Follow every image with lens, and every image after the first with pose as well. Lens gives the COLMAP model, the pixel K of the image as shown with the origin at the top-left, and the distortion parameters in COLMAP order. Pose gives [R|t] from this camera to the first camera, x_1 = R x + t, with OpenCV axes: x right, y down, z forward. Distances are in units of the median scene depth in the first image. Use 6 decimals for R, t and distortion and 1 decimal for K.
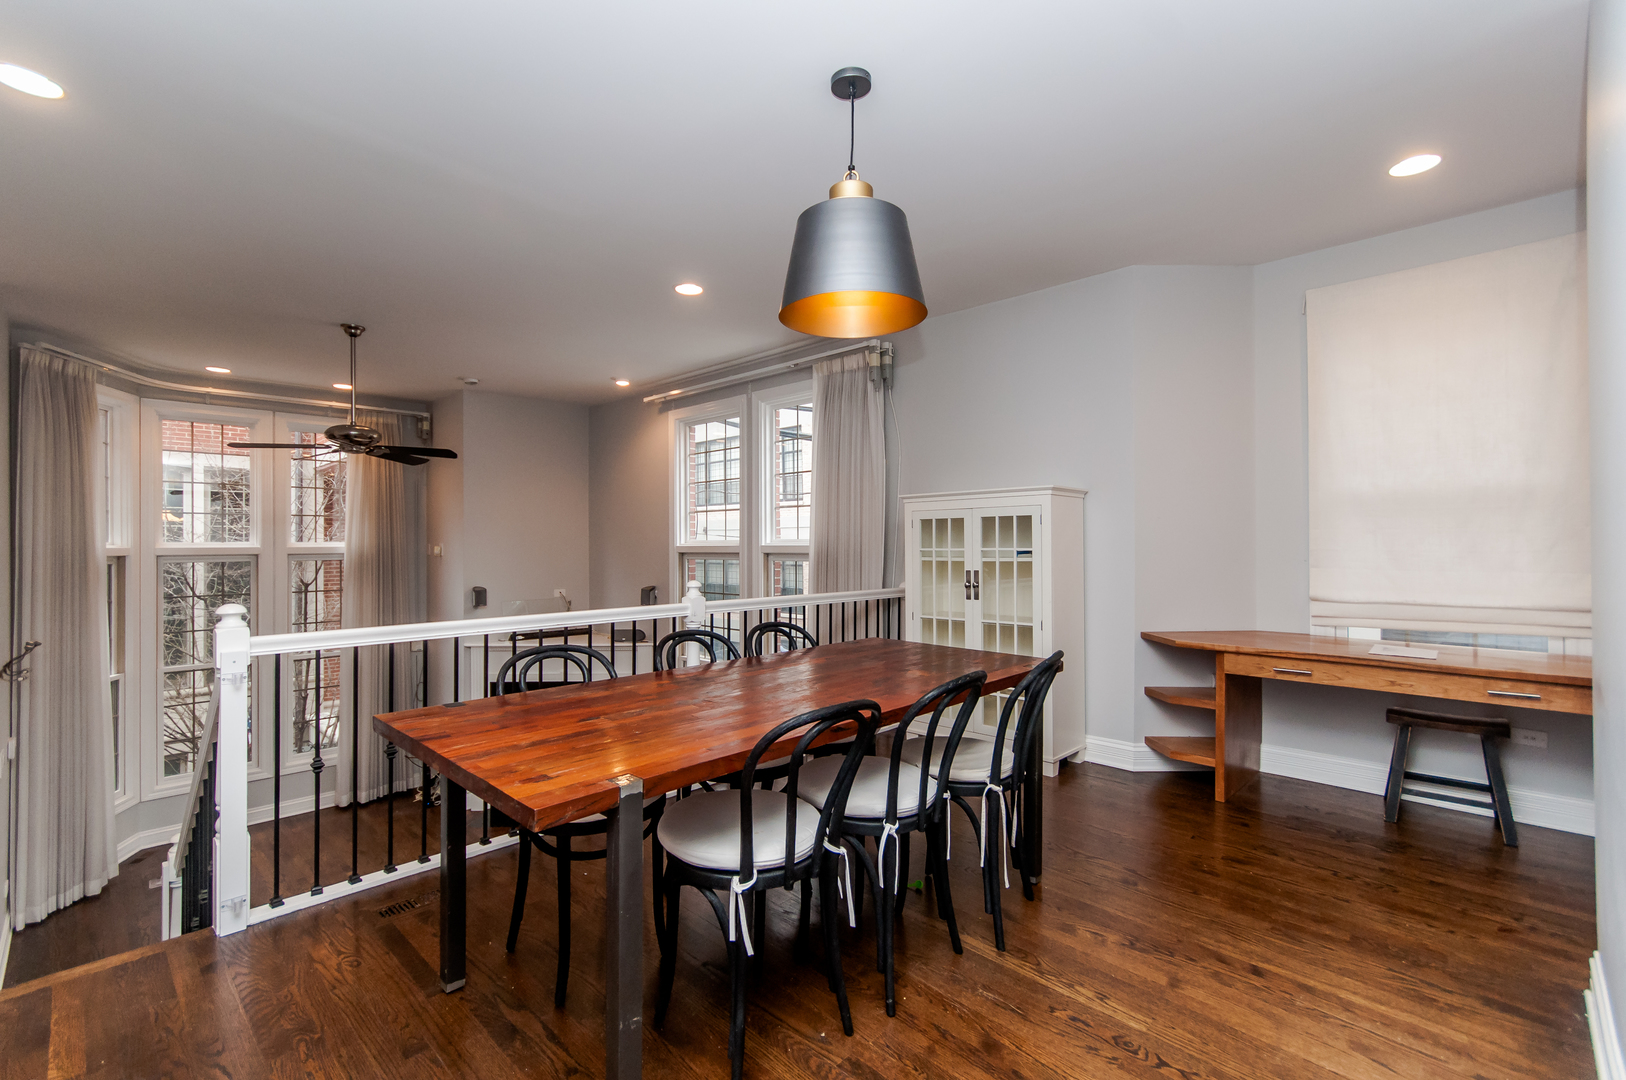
lens RADIAL K [[714.9, 0, 815.4], [0, 714.9, 538.0], [0, 0, 1]] dist [0.002583, 0.000406]
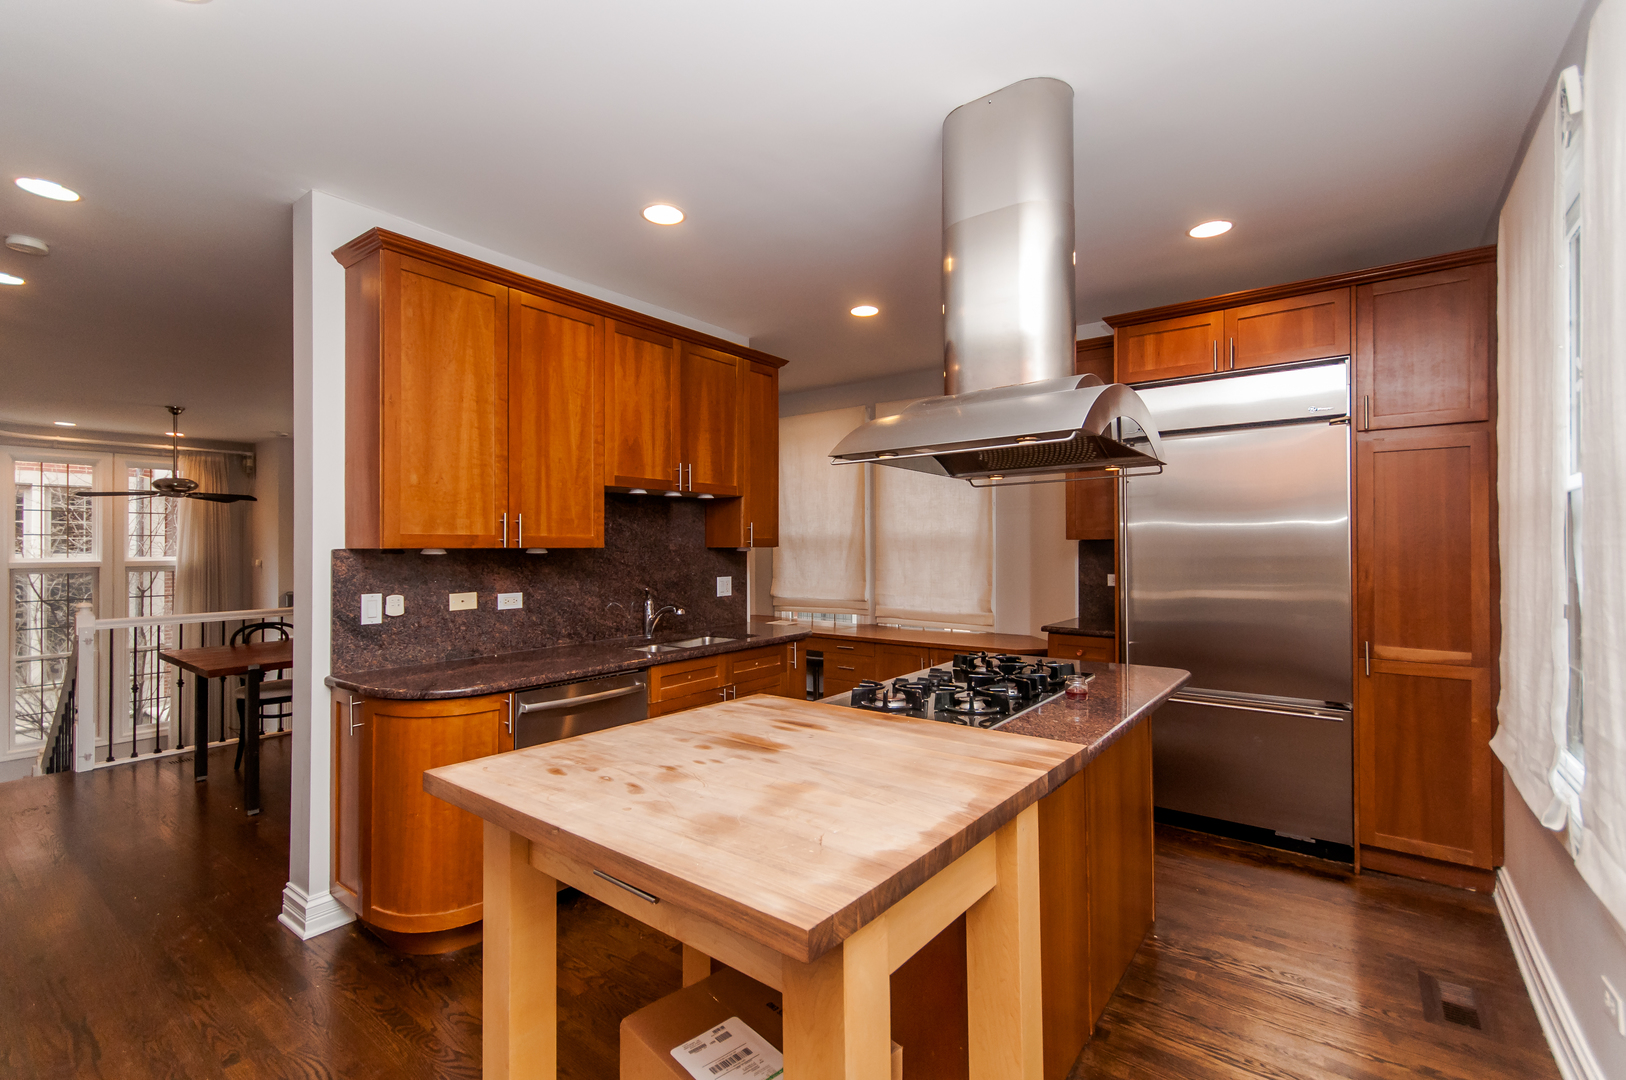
lens RADIAL K [[714.9, 0, 809.7], [0, 714.9, 539.0], [0, 0, 1]] dist [0.002583, 0.000406]
pose [[0.992710, 0.002168, 0.120508, 0.283674], [-0.001811, 0.999994, -0.003065, -0.023392], [-0.120514, 0.002824, 0.992708, -0.367717]]
